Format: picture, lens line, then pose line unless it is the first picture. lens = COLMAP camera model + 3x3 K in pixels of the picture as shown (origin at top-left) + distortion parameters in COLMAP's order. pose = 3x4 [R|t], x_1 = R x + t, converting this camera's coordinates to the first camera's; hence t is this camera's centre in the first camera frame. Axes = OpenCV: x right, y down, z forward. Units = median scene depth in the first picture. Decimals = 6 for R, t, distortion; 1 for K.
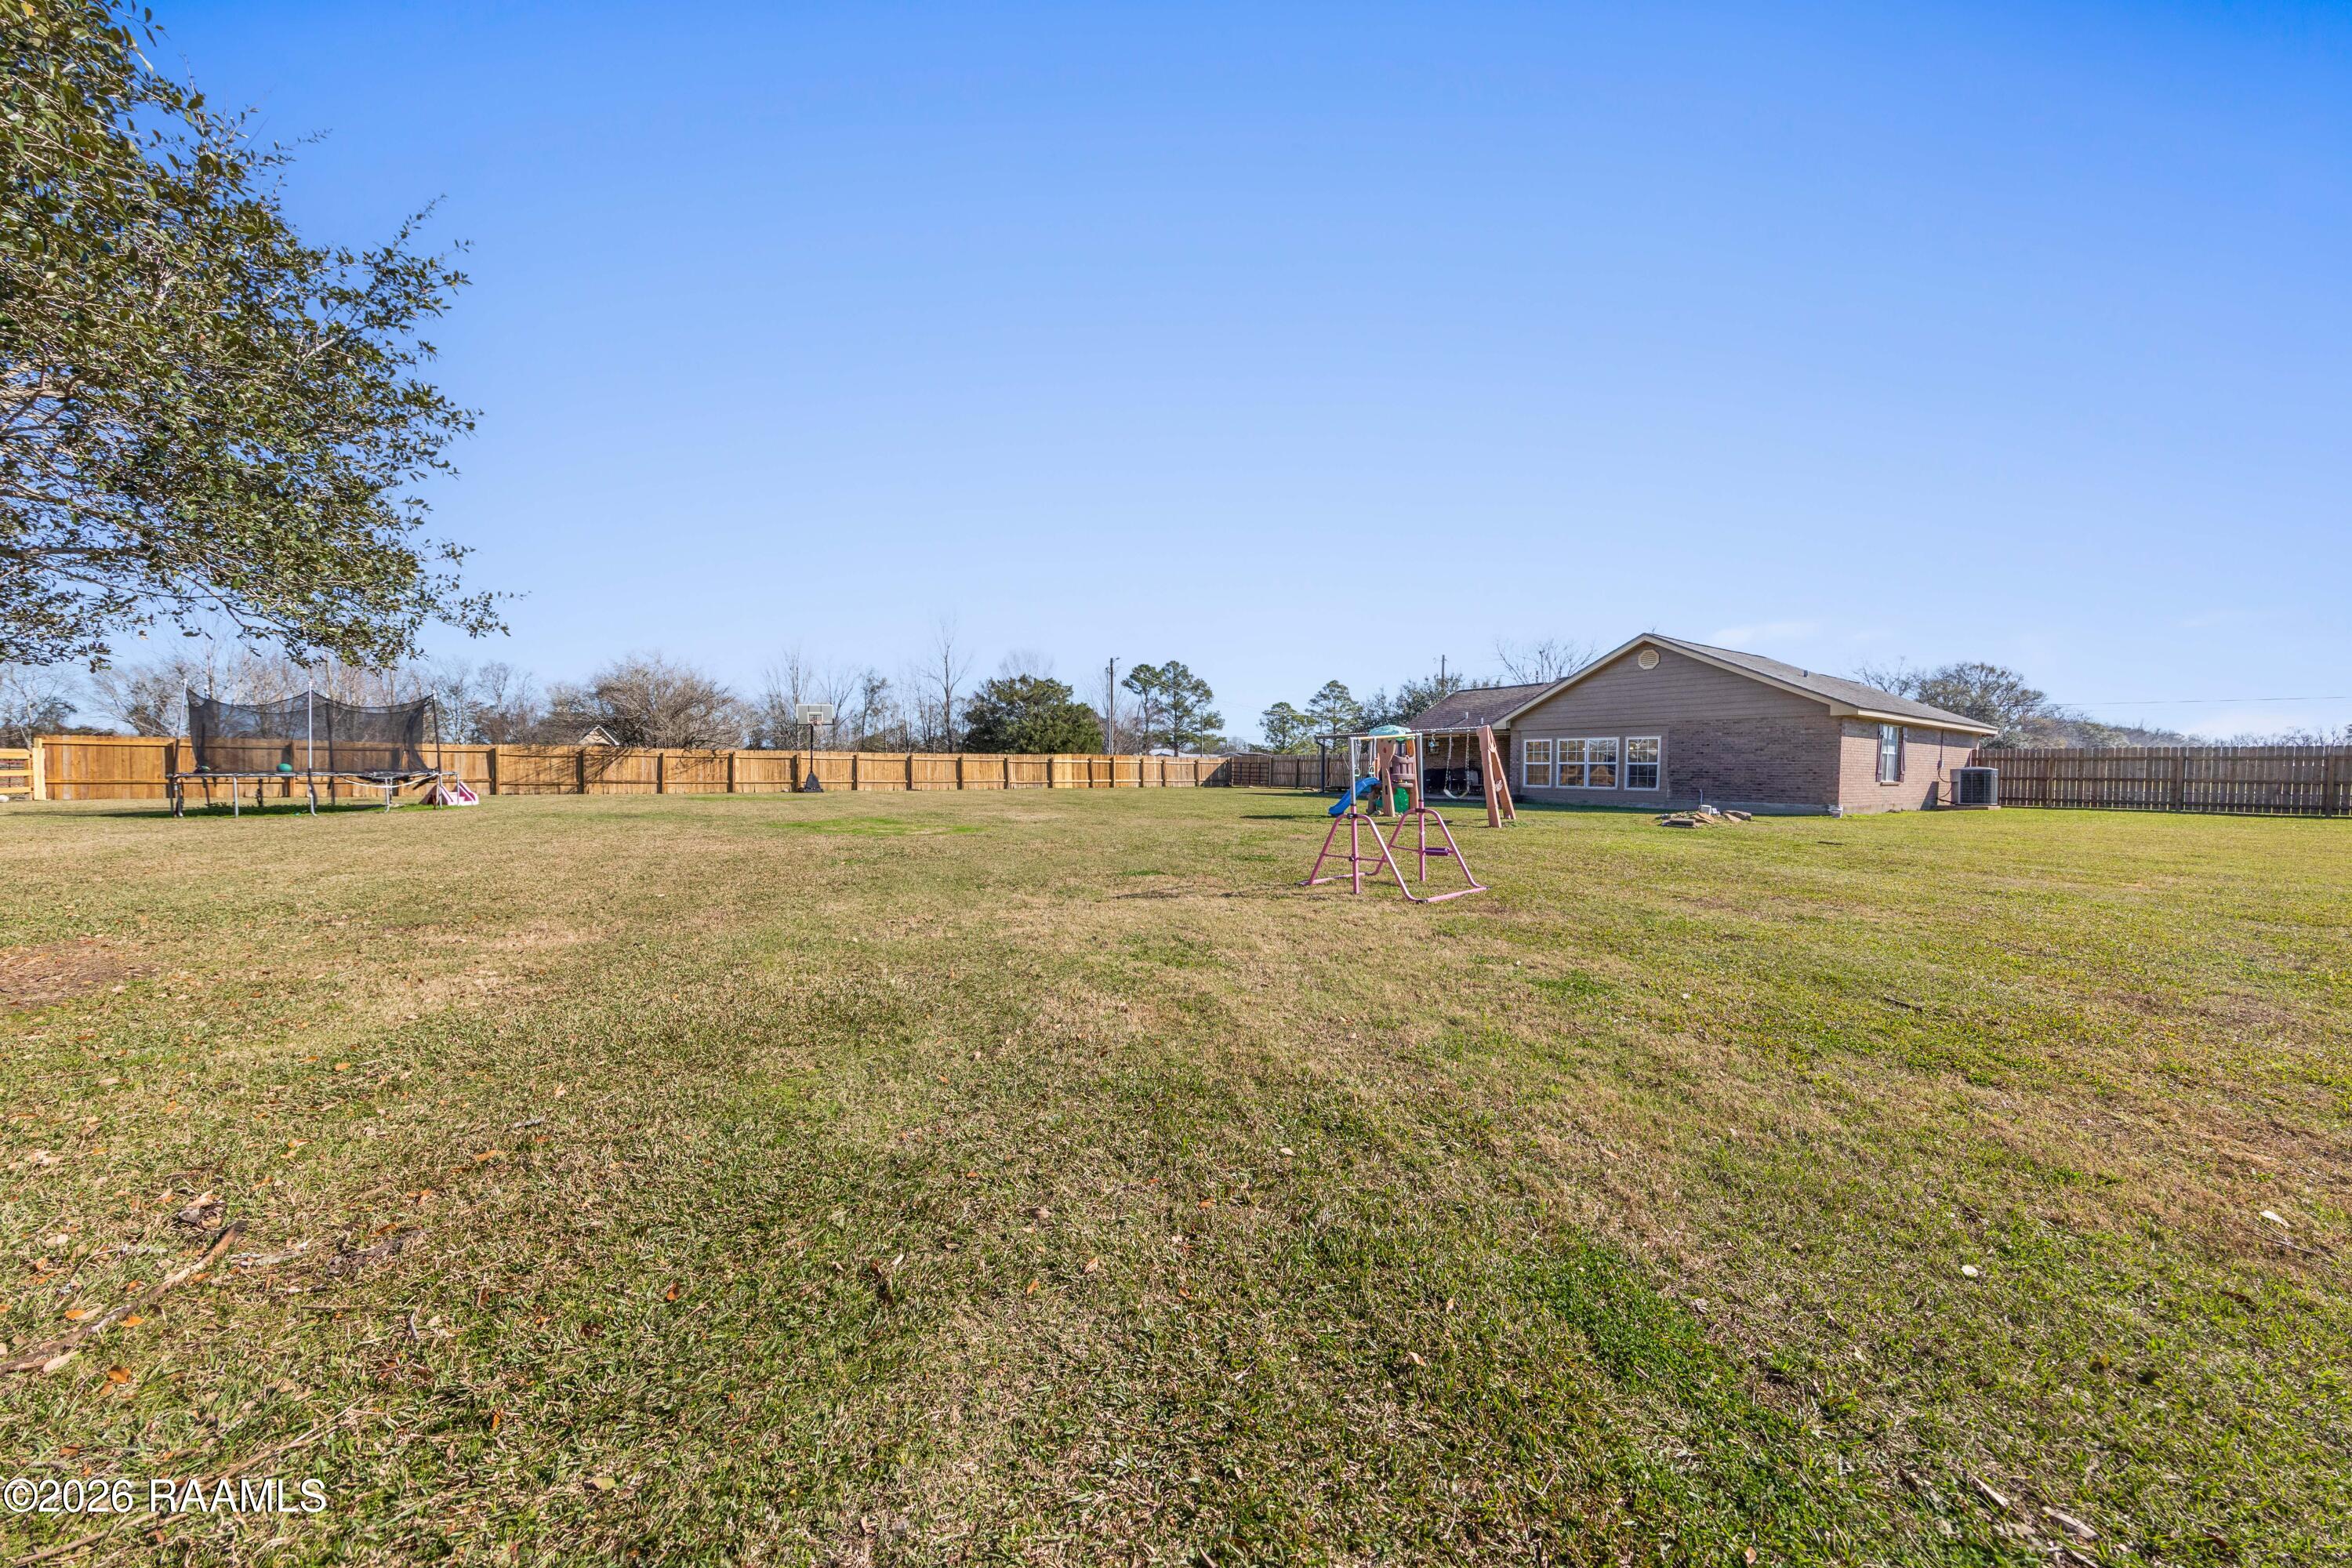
lens RADIAL K [[782.2, 0, 1177.4], [0, 782.2, 784.2], [0, 0, 1]] dist [0.001724, 0.000028]
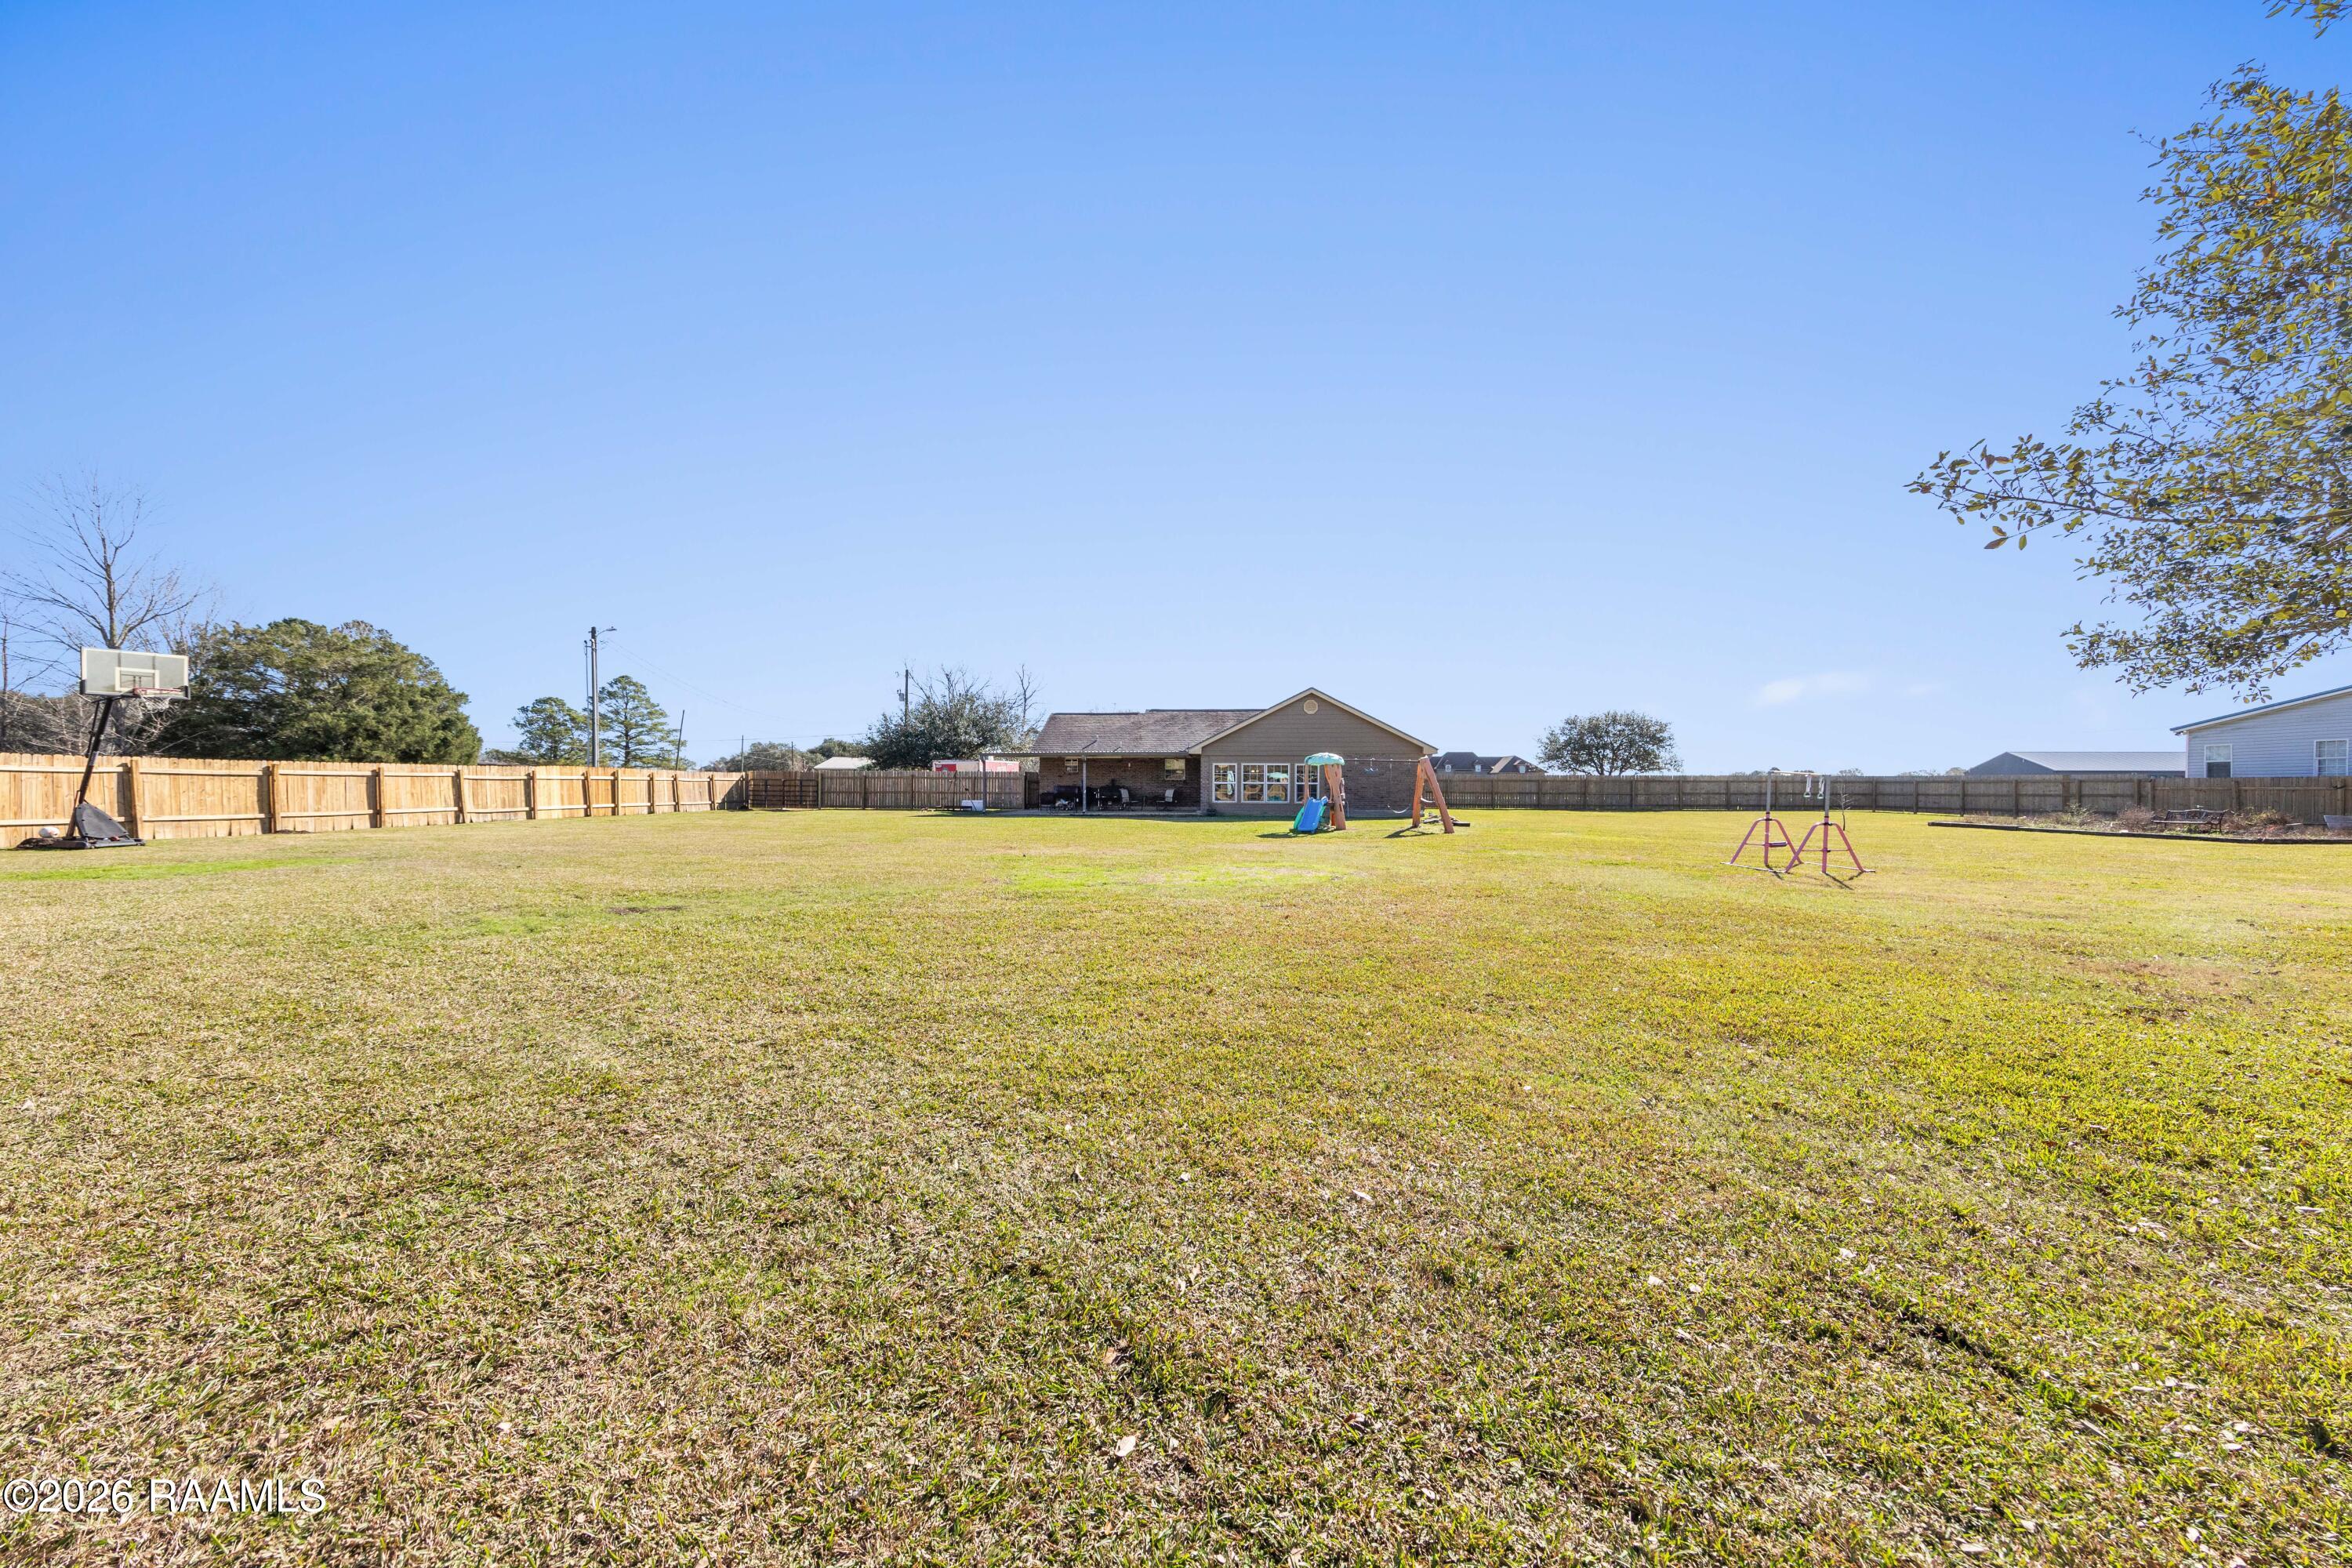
lens RADIAL K [[782.2, 0, 1176.3], [0, 782.2, 783.4], [0, 0, 1]] dist [0.001724, 0.000028]
pose [[0.629902, -0.002182, 0.776672, -0.372241], [0.016539, 0.999807, -0.010604, -0.010086], [-0.776499, 0.019525, 0.629816, 0.208348]]
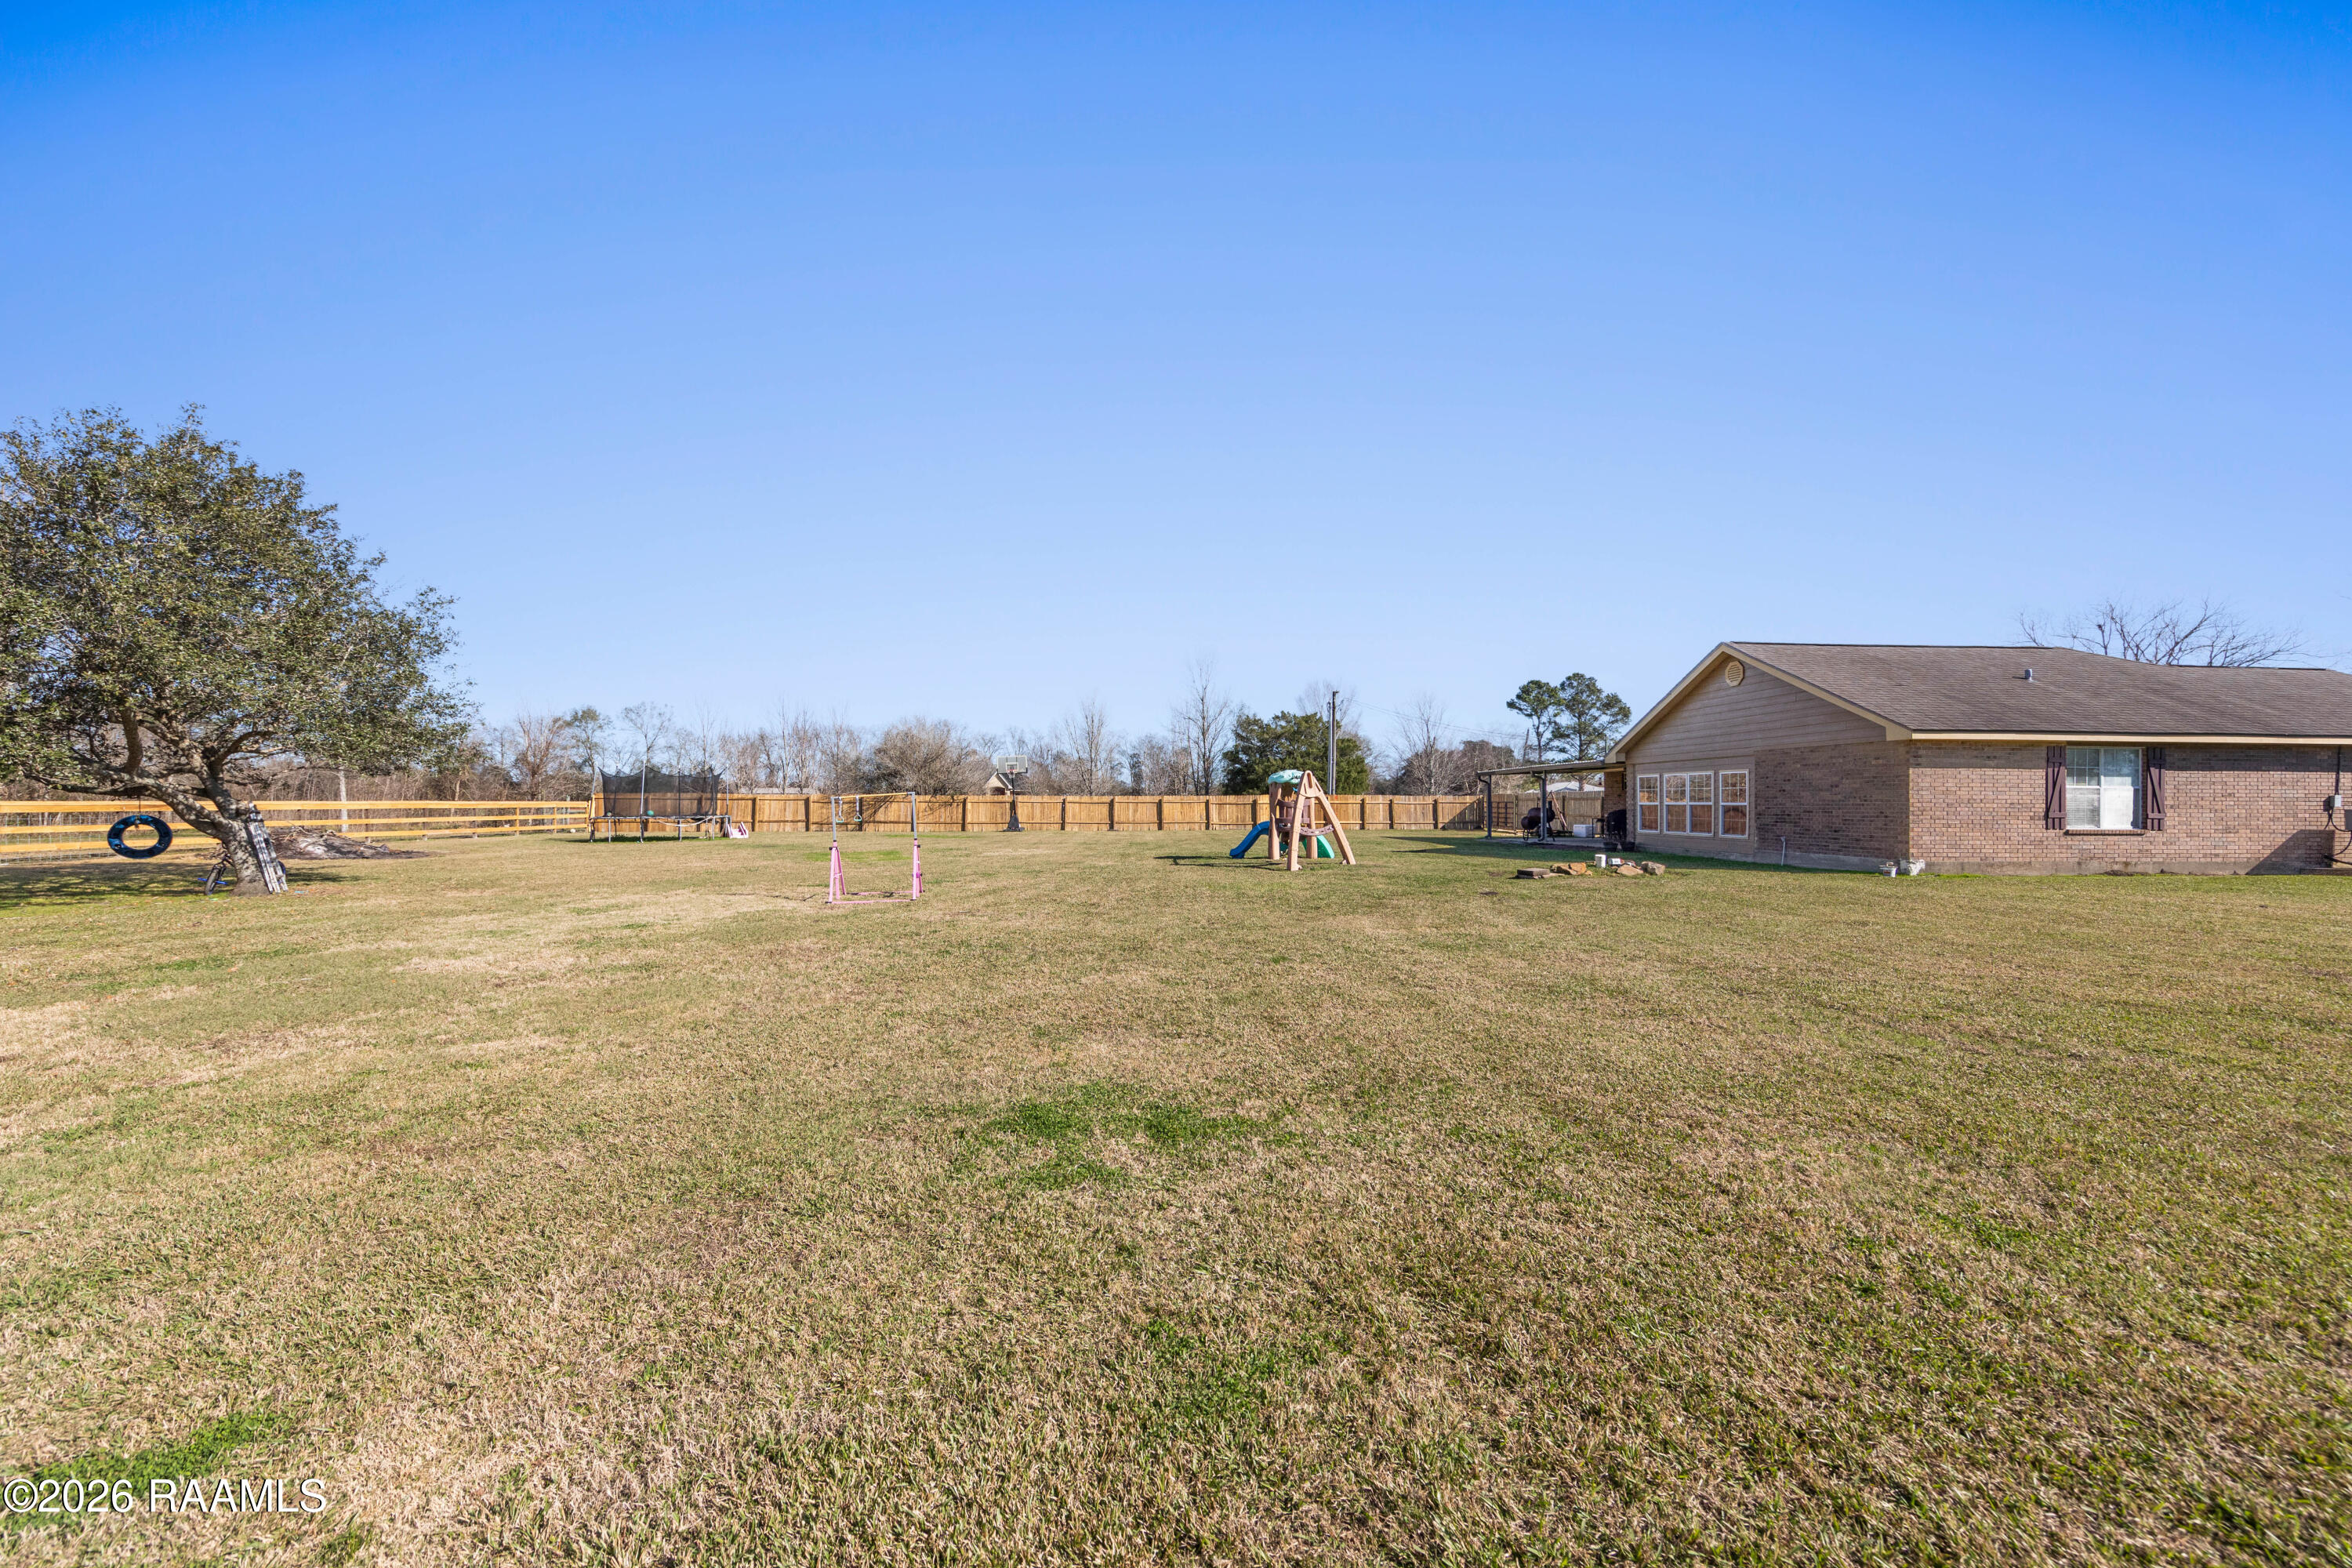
lens RADIAL K [[917.2, 0, 1182.3], [0, 917.2, 787.0], [0, 0, 1]] dist [0.001357, 0.000011]
pose [[0.880786, -0.014412, -0.473295, 0.342482], [-0.005496, 0.999158, -0.040653, -0.001374], [0.473483, 0.038407, 0.879965, -0.063214]]
